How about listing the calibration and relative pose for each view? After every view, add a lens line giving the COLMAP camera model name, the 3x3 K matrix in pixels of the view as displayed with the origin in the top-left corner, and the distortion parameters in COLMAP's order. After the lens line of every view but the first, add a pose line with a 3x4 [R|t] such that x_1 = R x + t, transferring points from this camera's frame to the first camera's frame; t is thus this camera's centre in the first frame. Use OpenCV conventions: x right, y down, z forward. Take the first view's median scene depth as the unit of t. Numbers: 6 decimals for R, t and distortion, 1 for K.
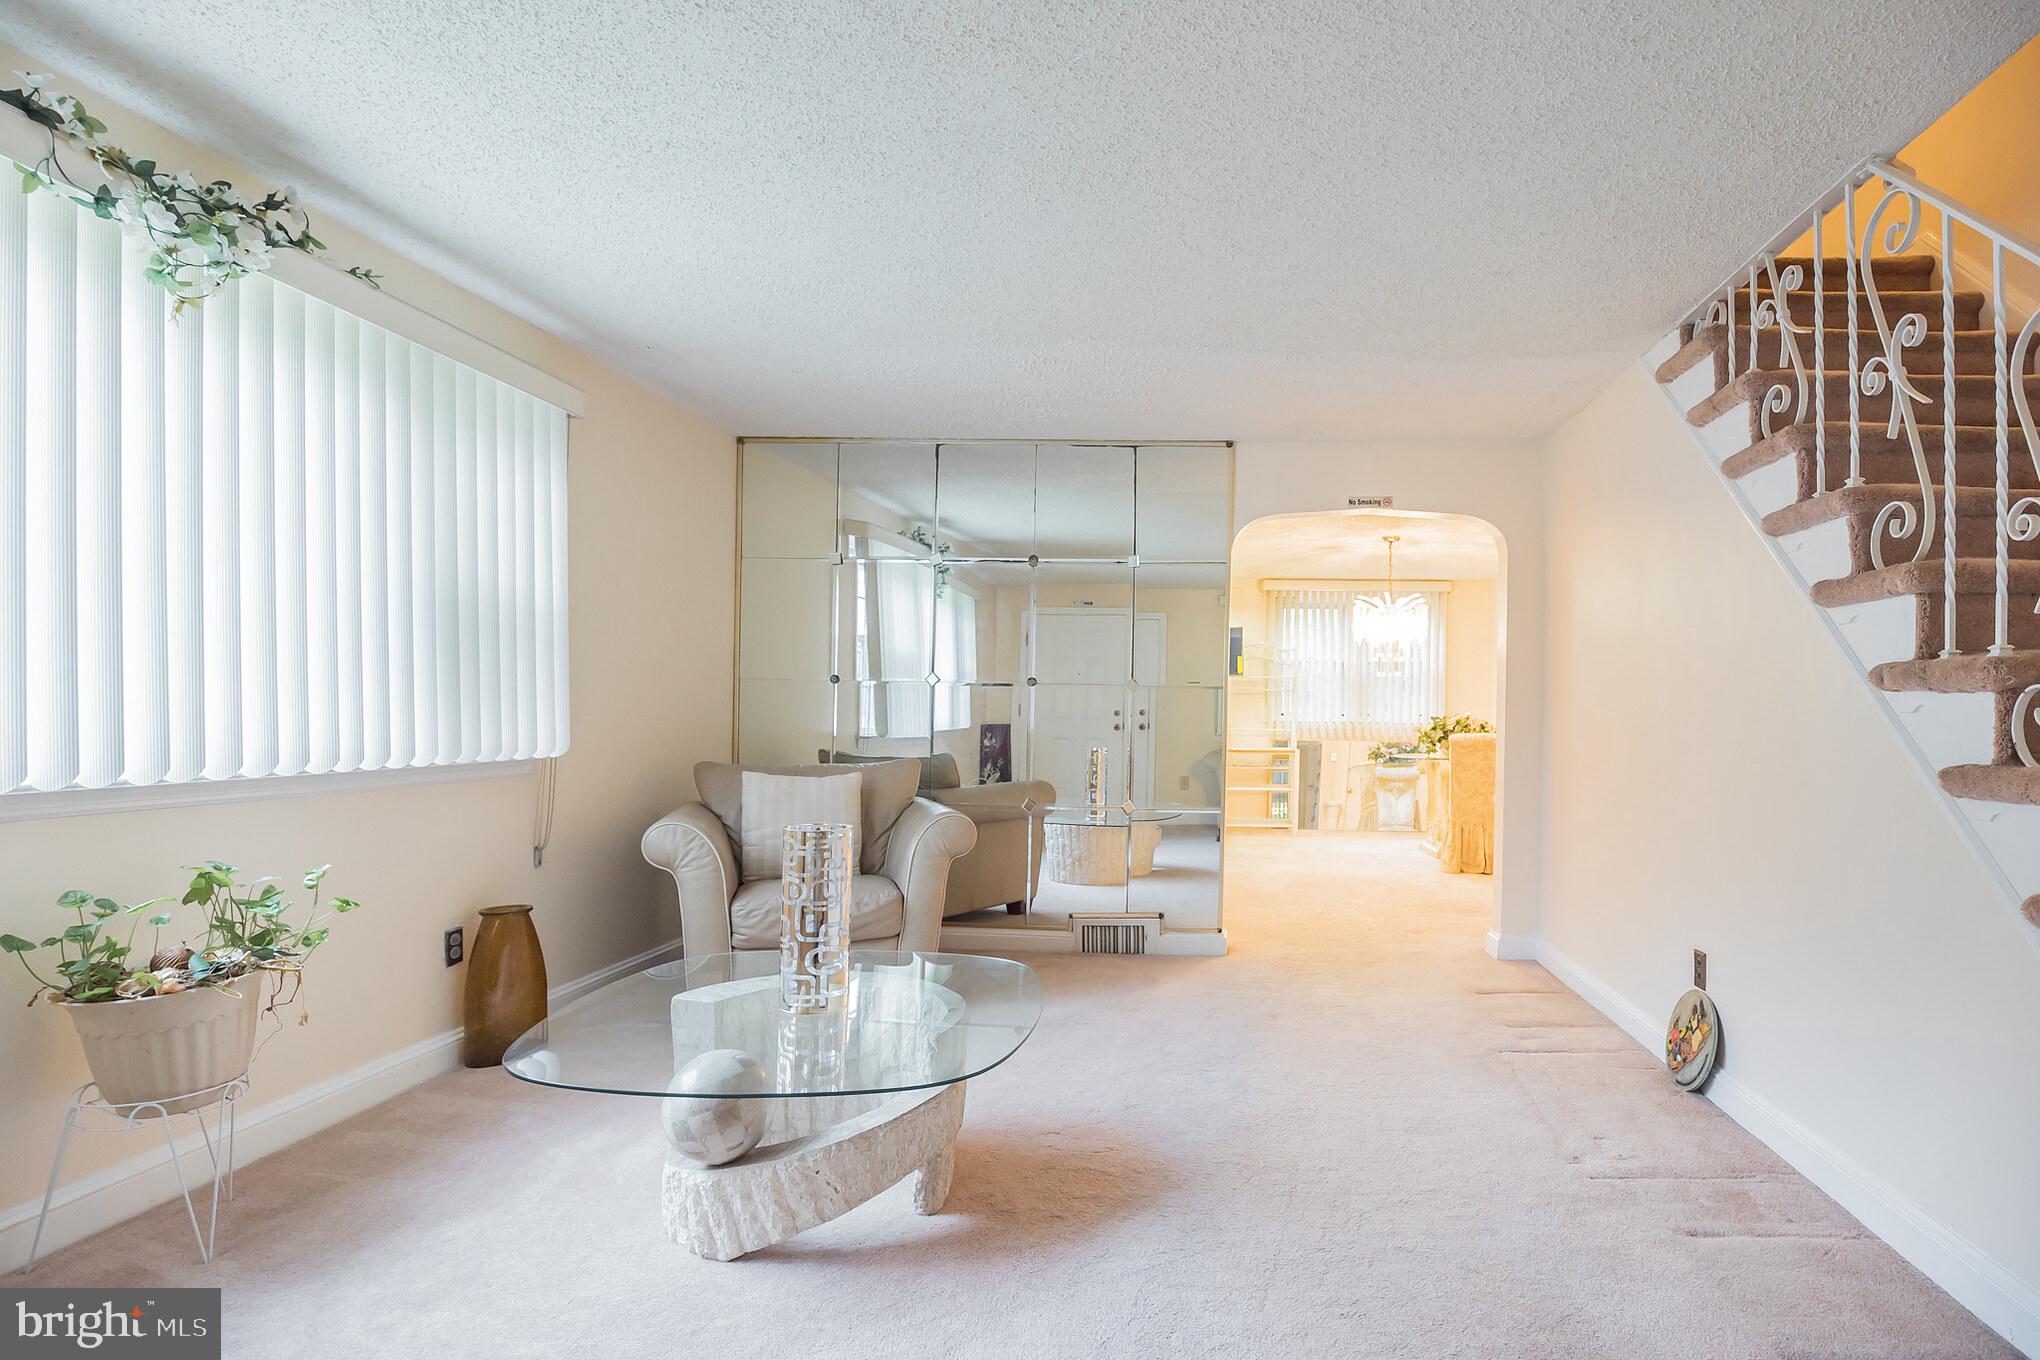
lens RADIAL K [[1004.5, 0, 1195.5], [0, 1004.5, 714.7], [0, 0, 1]] dist [-0.027544, 0.002136]
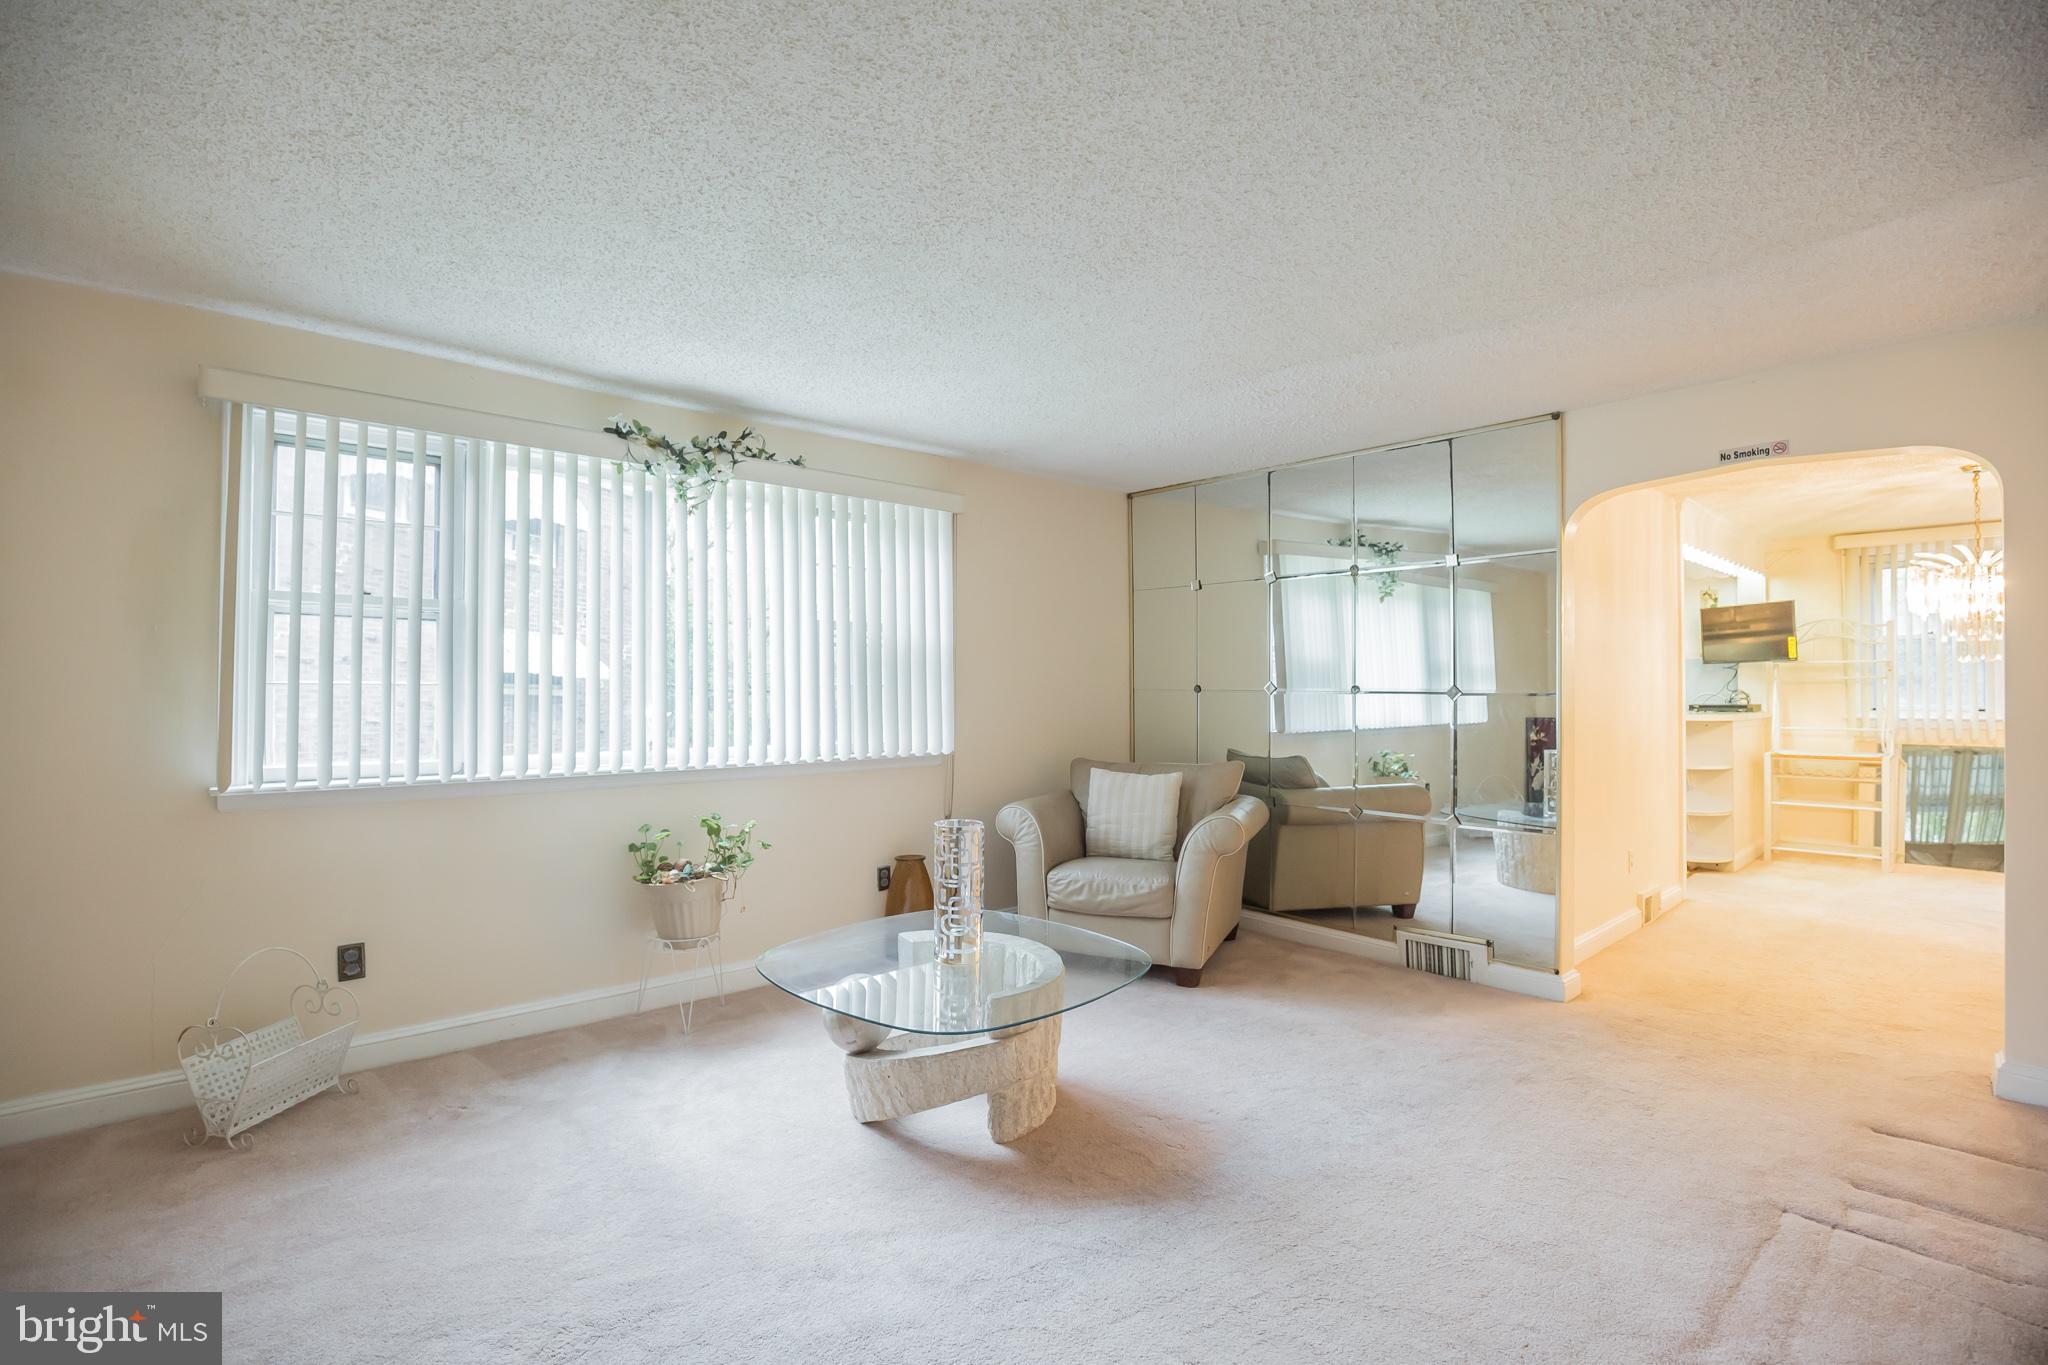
lens RADIAL K [[953.4, 0, 1034.6], [0, 953.4, 680.5], [0, 0, 1]] dist [-0.016032, -0.000121]
pose [[0.693790, -0.017831, -0.719957, 0.373311], [0.007240, 0.999816, -0.017785, -0.033095], [0.720141, 0.007127, 0.693791, 0.119419]]
